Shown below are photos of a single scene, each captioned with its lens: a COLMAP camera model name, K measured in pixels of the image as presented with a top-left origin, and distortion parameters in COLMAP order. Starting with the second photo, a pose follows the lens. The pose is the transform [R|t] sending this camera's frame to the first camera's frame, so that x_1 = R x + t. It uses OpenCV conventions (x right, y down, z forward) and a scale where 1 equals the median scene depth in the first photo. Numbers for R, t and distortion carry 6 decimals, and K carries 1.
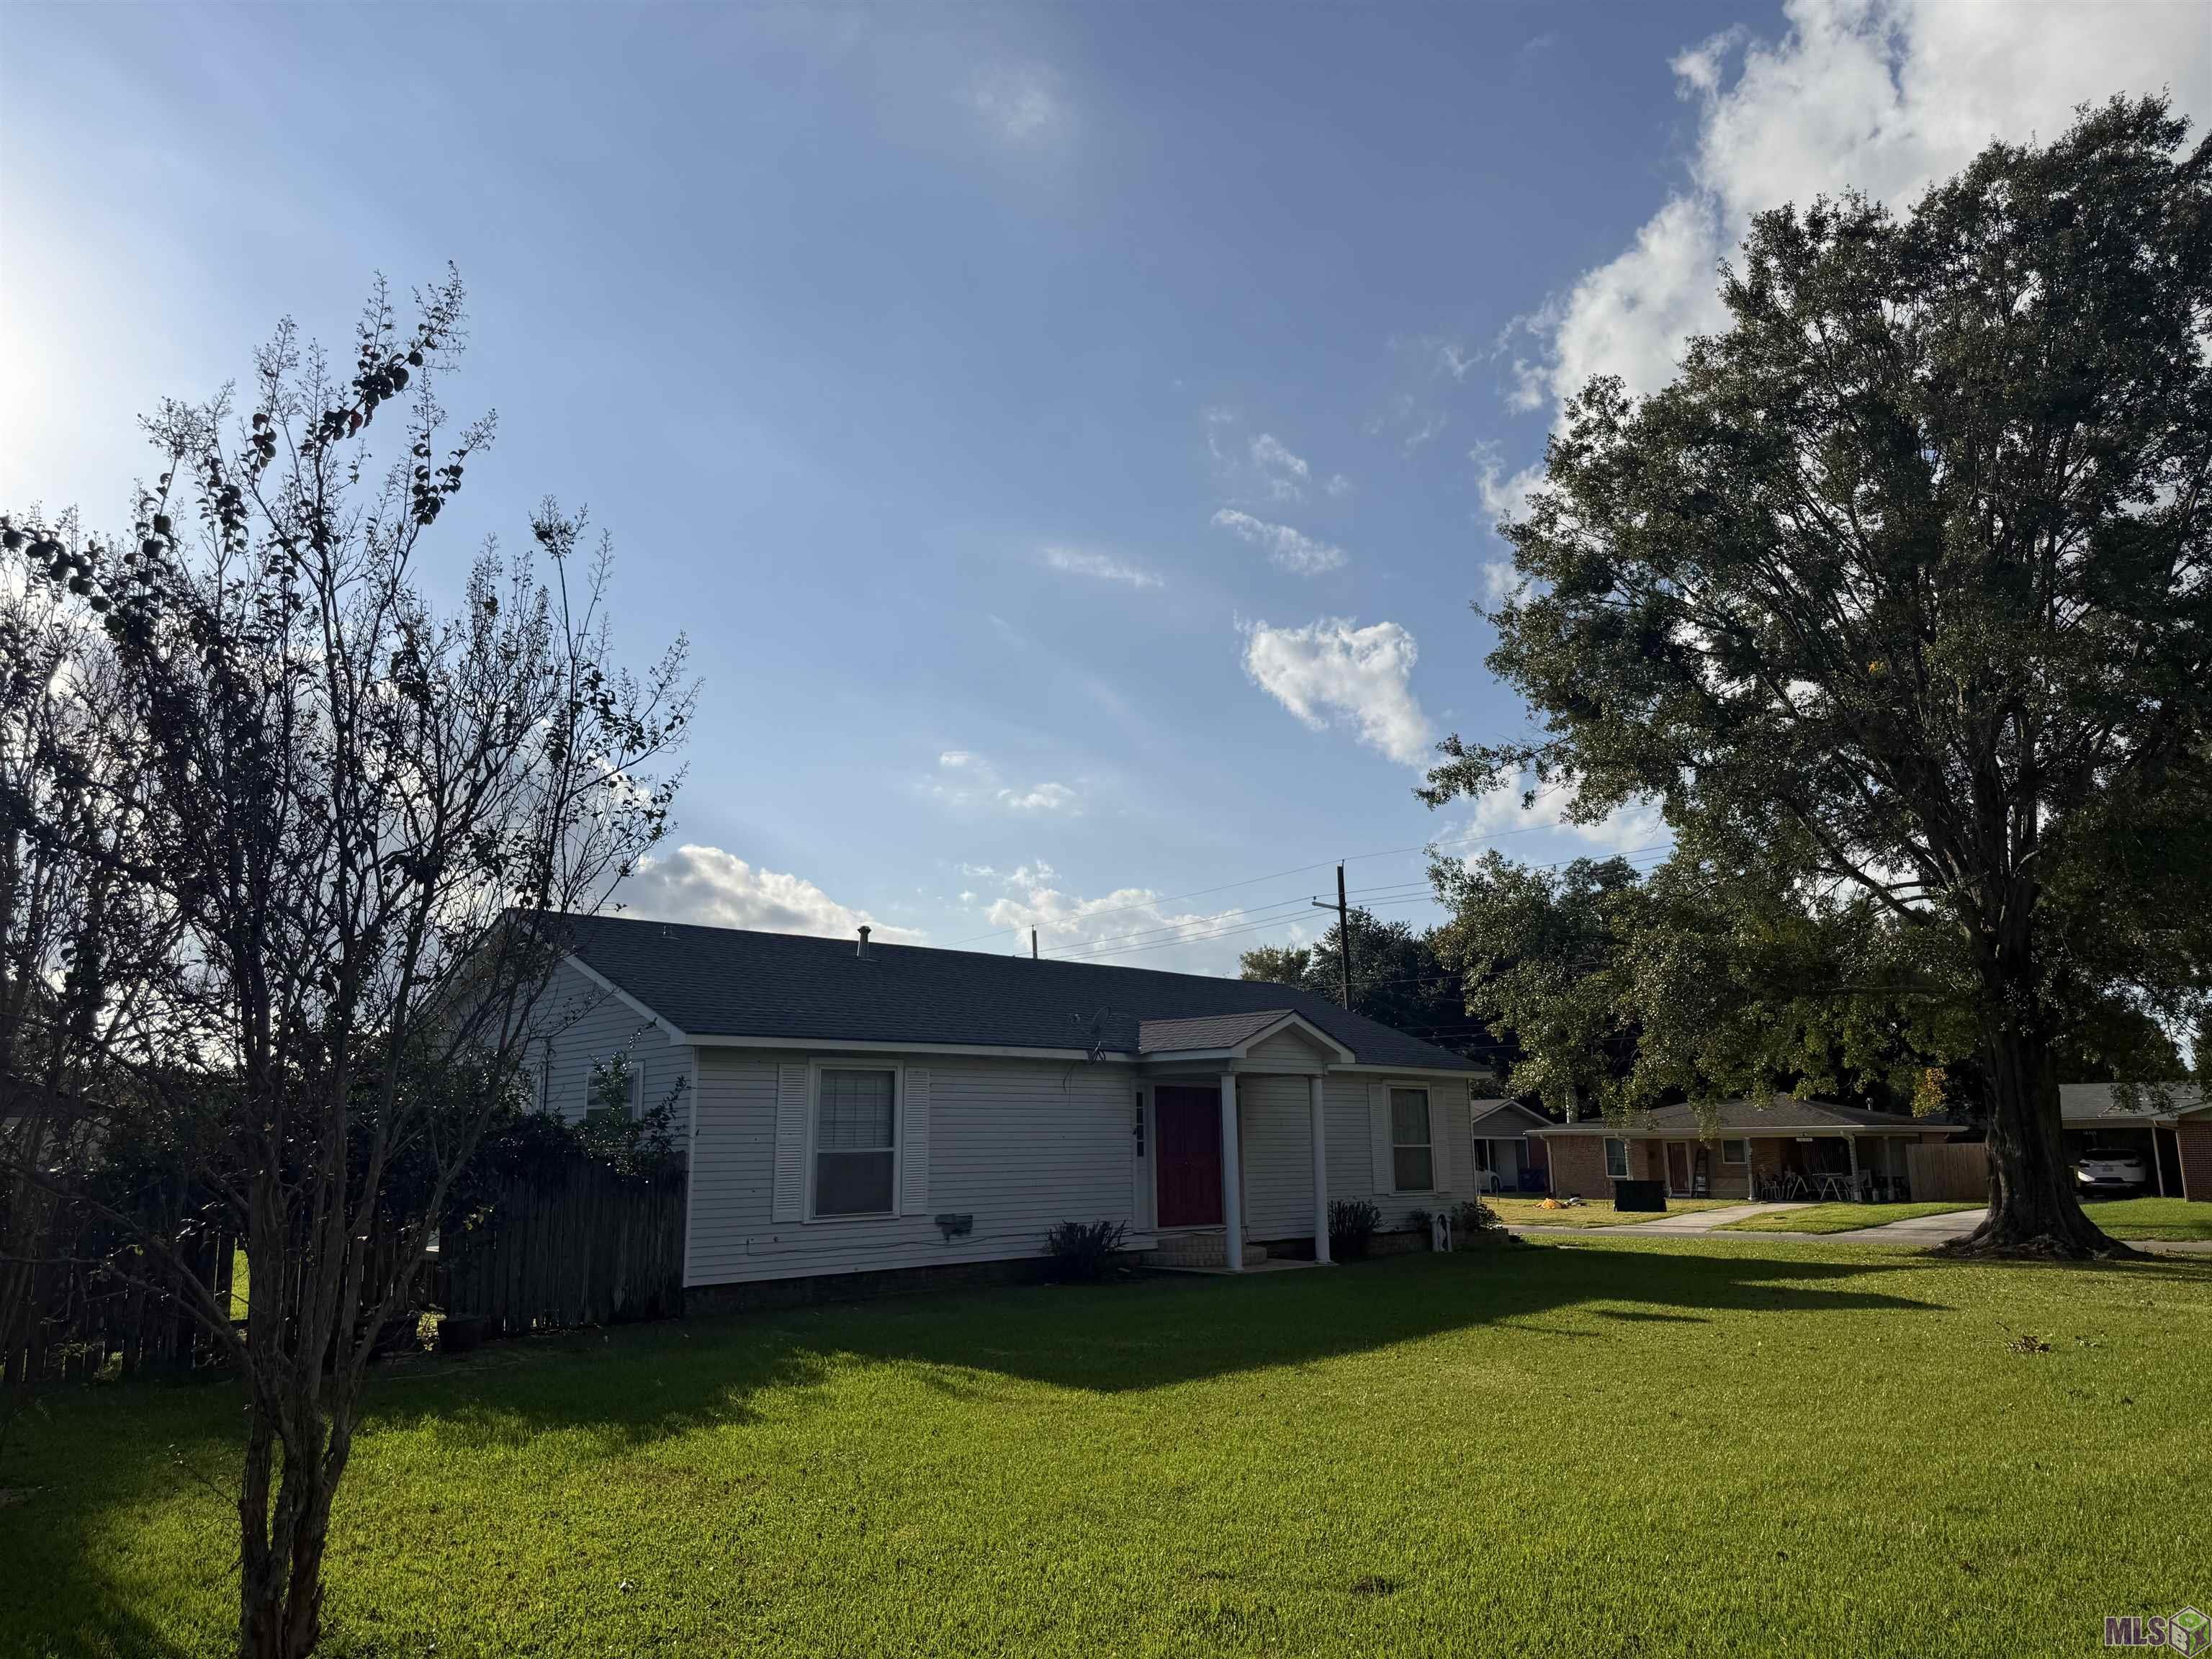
lens RADIAL K [[1562.2, 0, 1108.9], [0, 1562.2, 833.2], [0, 0, 1]] dist [0.130942, -0.221429]
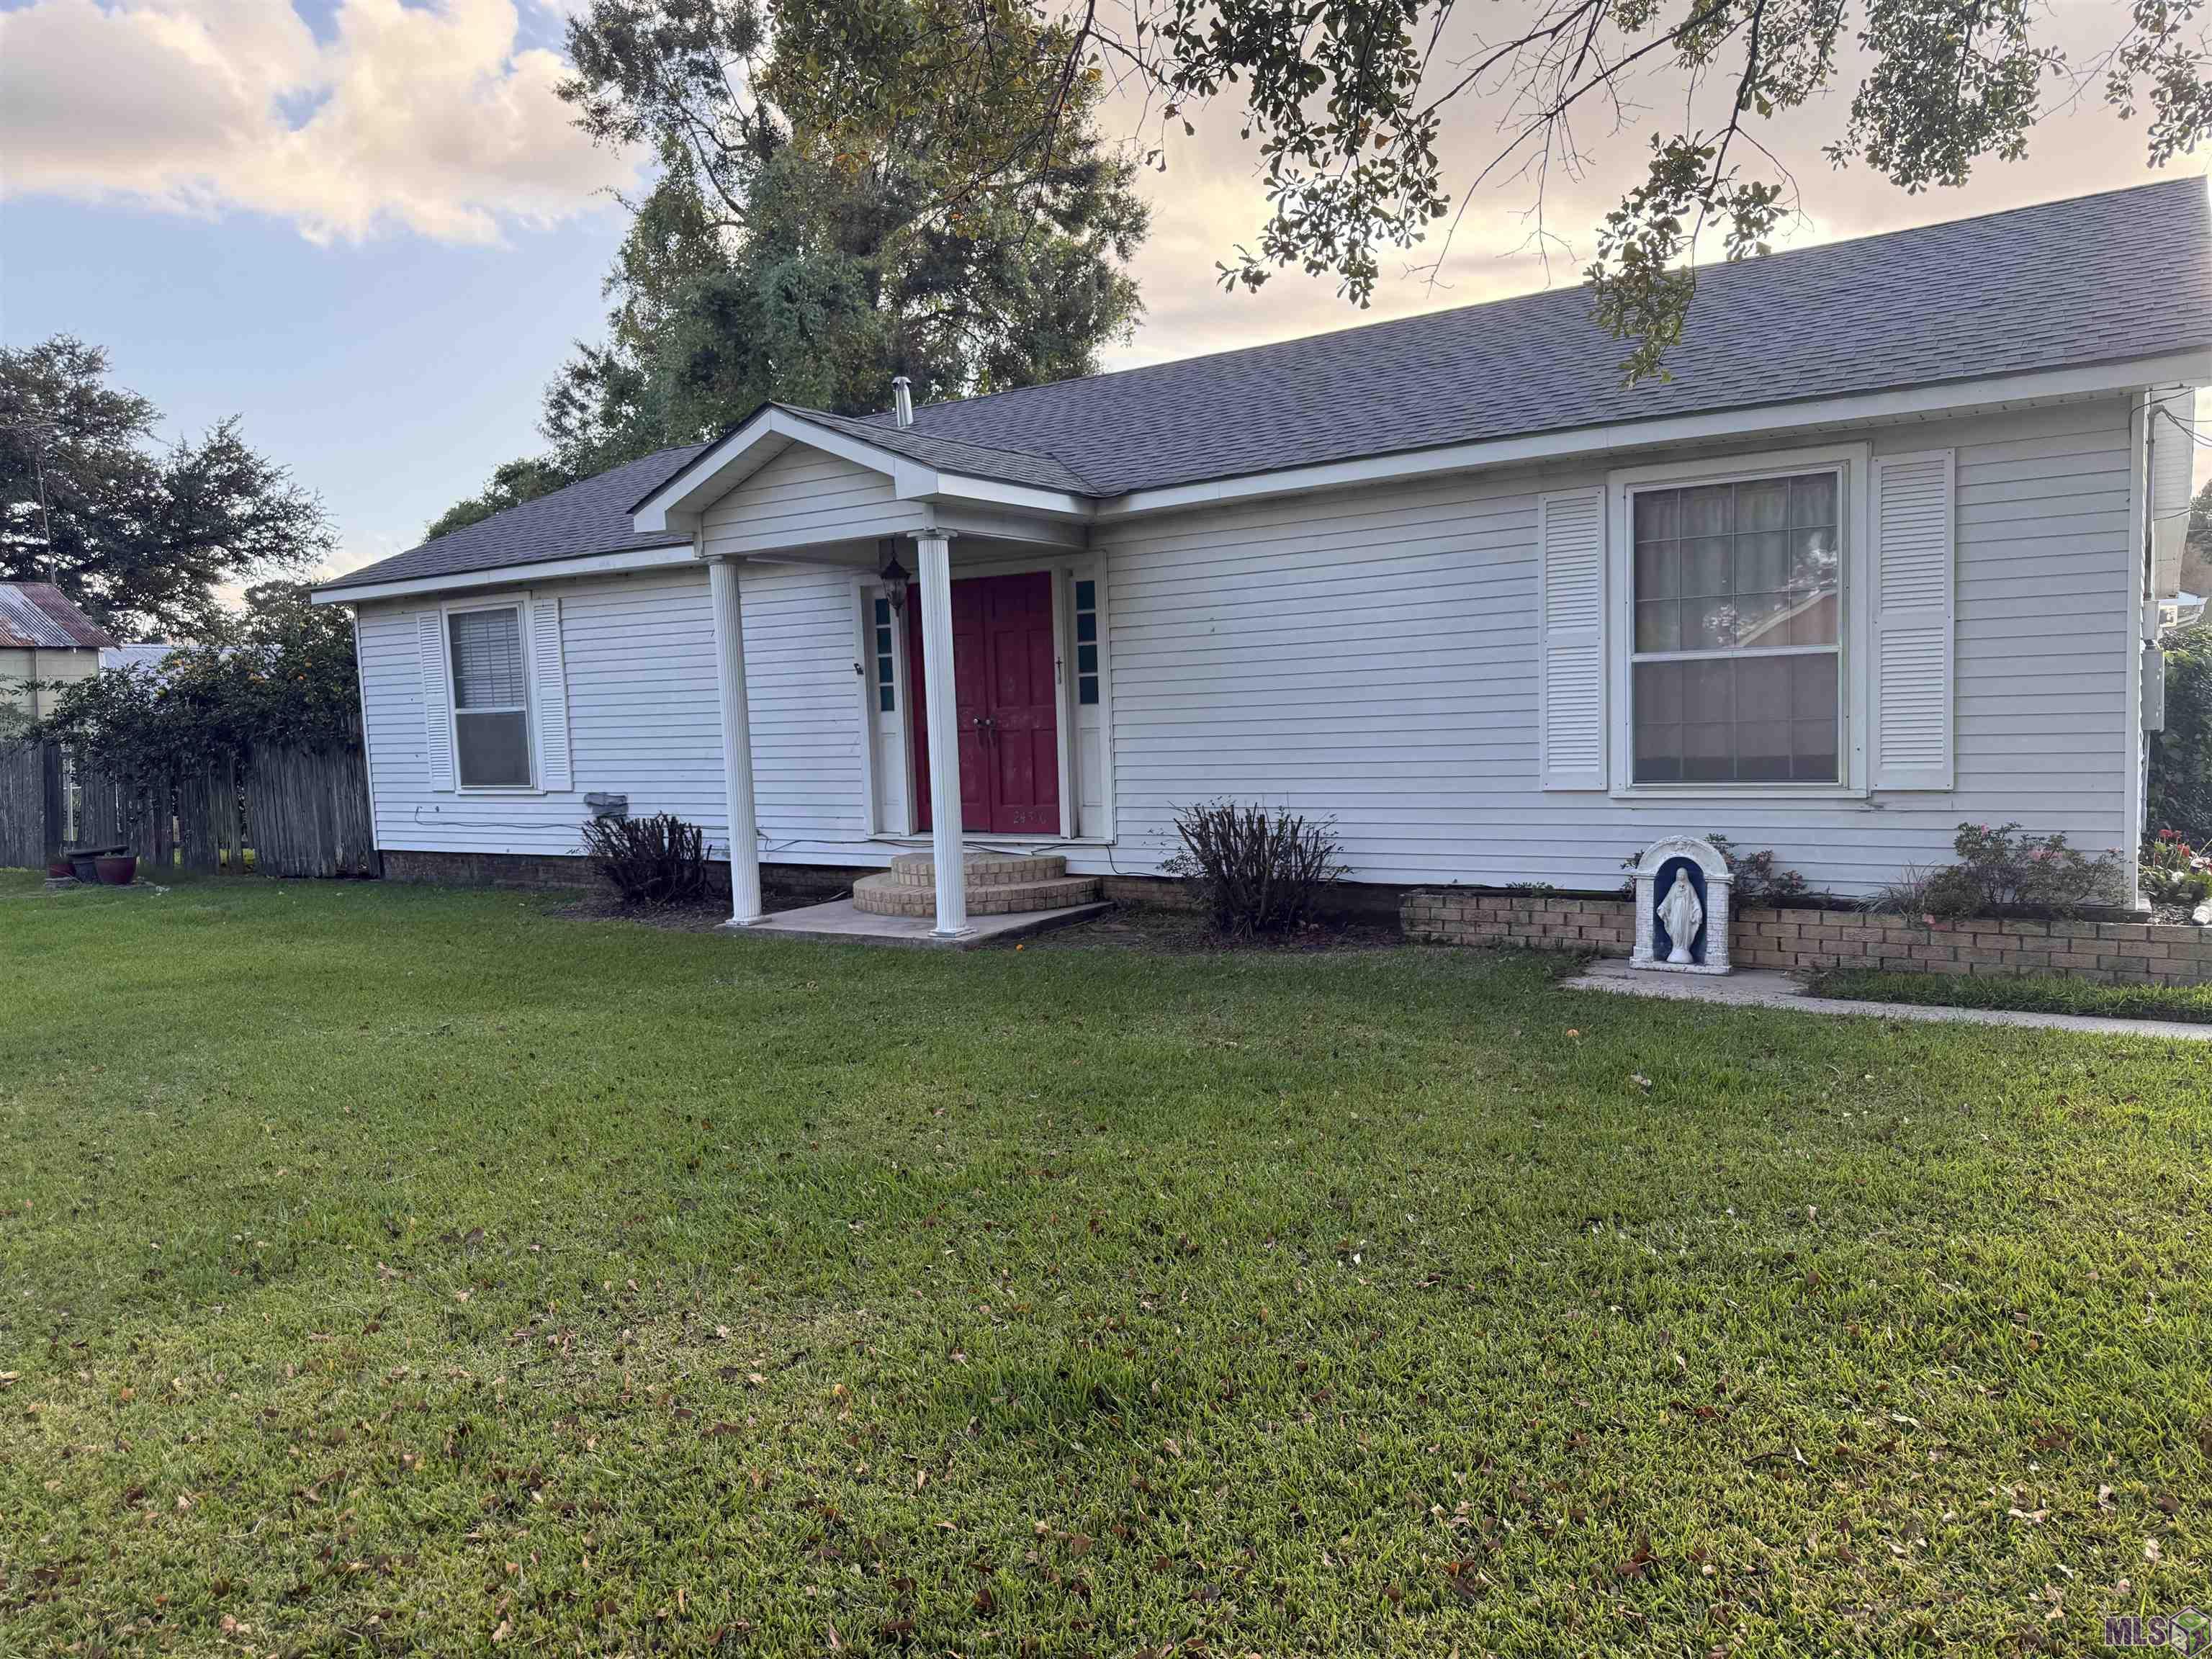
lens RADIAL K [[1562.2, 0, 1108.9], [0, 1562.2, 833.2], [0, 0, 1]] dist [0.130942, -0.221429]
pose [[0.197712, 0.091054, -0.976022, 0.664471], [0.232642, 0.962871, 0.136953, 0.213687], [0.952254, -0.254141, 0.169188, 1.092074]]
